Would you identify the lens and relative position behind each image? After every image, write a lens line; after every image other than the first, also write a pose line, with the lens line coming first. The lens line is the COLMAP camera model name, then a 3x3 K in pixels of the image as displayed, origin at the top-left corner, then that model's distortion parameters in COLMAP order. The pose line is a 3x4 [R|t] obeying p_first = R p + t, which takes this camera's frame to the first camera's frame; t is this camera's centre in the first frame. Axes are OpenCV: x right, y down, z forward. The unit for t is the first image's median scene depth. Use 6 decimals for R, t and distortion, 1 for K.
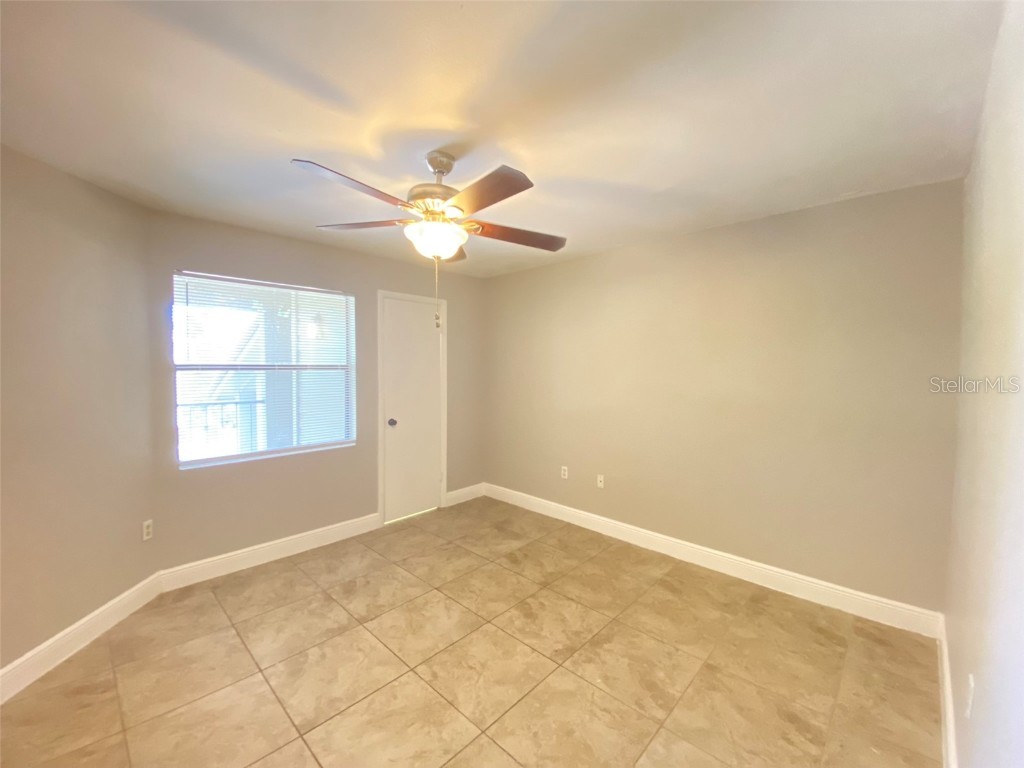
lens RADIAL K [[418.0, 0, 528.3], [0, 418.0, 380.7], [0, 0, 1]] dist [-0.000003, -0.008729]
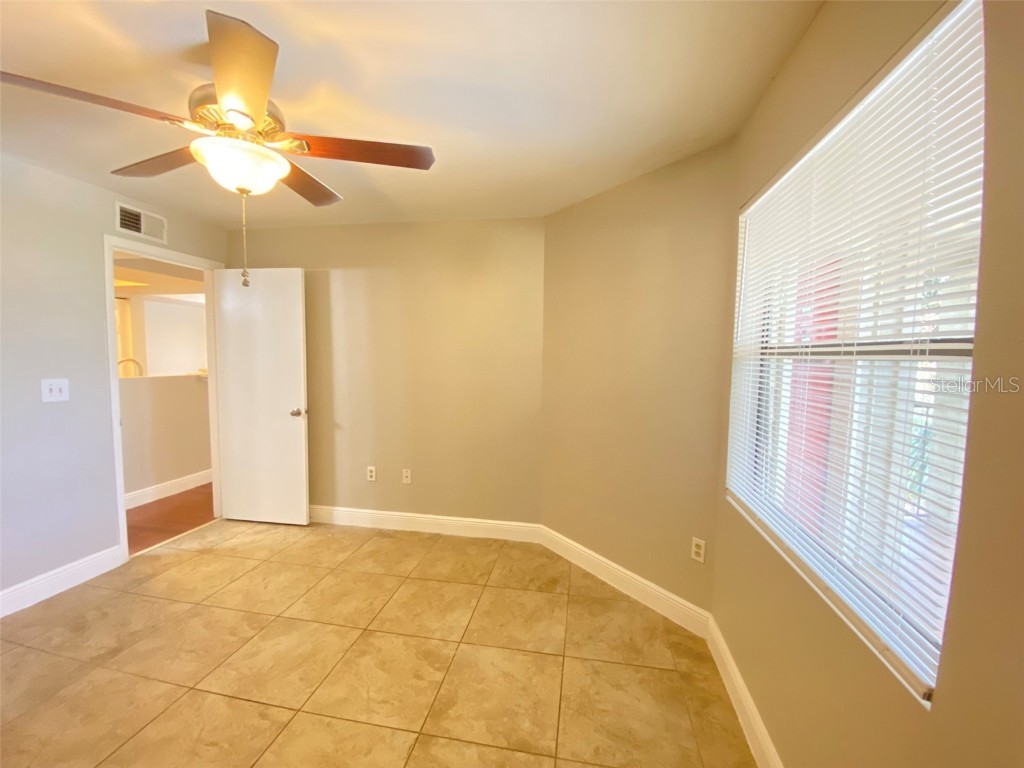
lens RADIAL K [[418.0, 0, 513.5], [0, 418.0, 385.6], [0, 0, 1]] dist [-0.000003, -0.008729]
pose [[-0.853616, 0.026548, -0.520226, -0.165774], [-0.034337, 0.993660, 0.107051, -0.033558], [0.519770, 0.109243, -0.847293, 1.316746]]
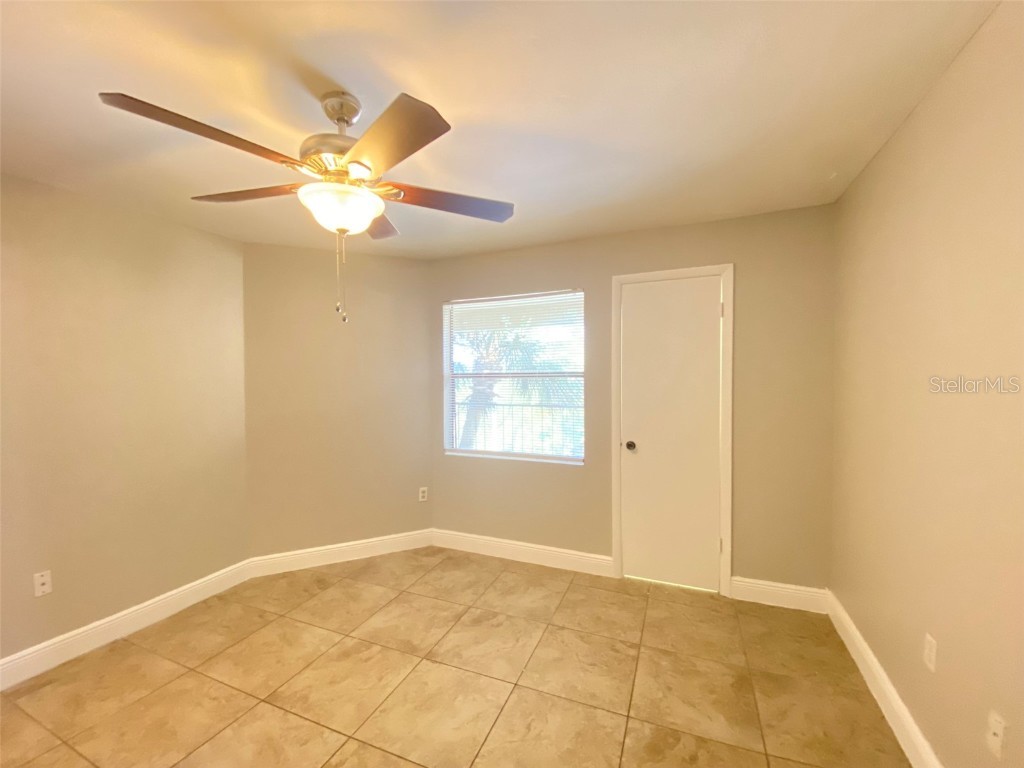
lens RADIAL K [[418.0, 0, 508.0], [0, 418.0, 377.2], [0, 0, 1]] dist [-0.000003, -0.008729]
pose [[0.323065, -0.006313, -0.946356, 0.431086], [-0.021732, 0.999665, -0.014088, -0.012758], [0.946127, 0.025117, 0.322819, 0.723803]]
